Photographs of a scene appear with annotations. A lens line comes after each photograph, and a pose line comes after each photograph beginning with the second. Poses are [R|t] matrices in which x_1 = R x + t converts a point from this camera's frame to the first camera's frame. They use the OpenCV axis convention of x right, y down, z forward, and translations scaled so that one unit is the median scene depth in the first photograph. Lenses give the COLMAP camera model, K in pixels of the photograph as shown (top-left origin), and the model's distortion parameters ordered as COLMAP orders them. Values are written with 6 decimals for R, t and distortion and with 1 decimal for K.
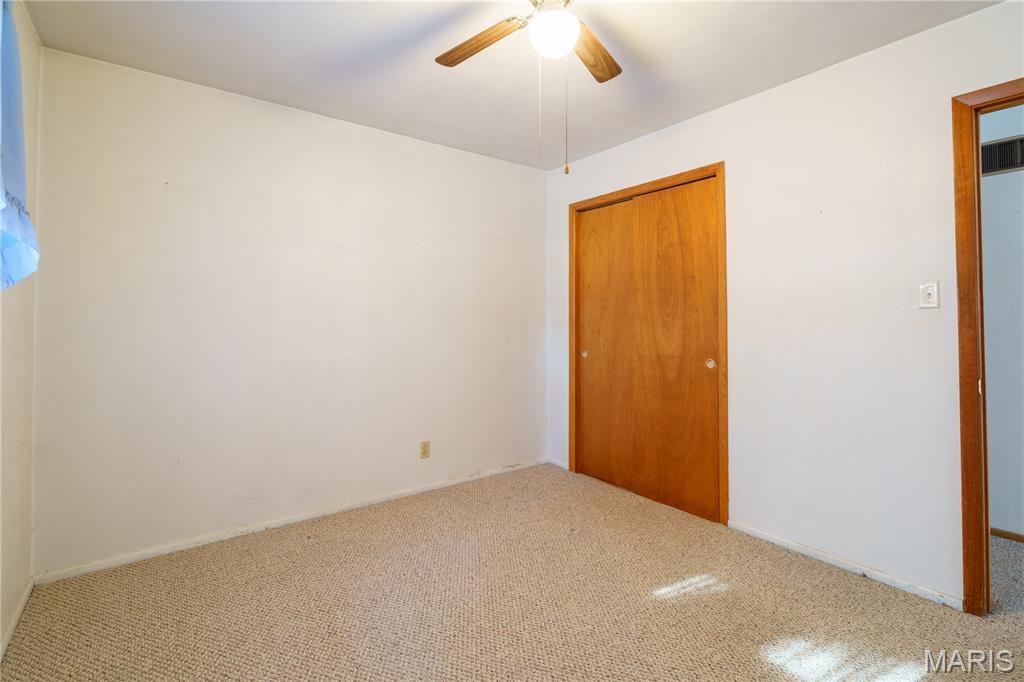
lens RADIAL K [[468.1, 0, 507.4], [0, 468.1, 310.4], [0, 0, 1]] dist [-0.009795, 0.002067]
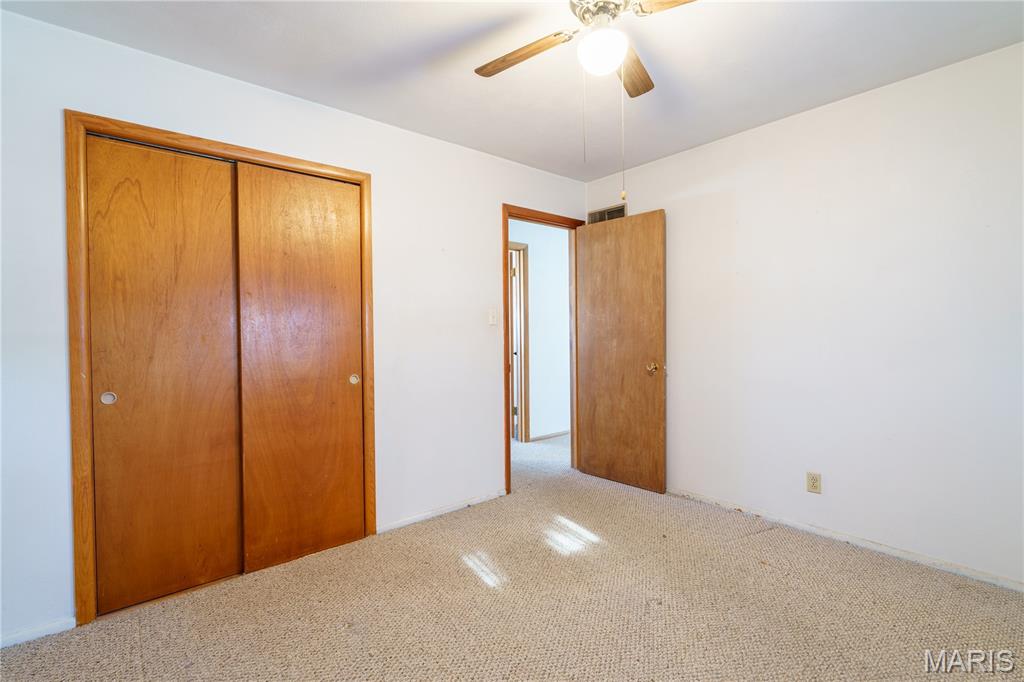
lens RADIAL K [[468.1, 0, 512.8], [0, 468.1, 338.1], [0, 0, 1]] dist [-0.009795, 0.002067]
pose [[-0.059300, -0.020307, 0.998034, -0.543334], [-0.012270, 0.999732, 0.019612, 0.006495], [-0.998165, -0.011083, -0.059533, 0.734256]]
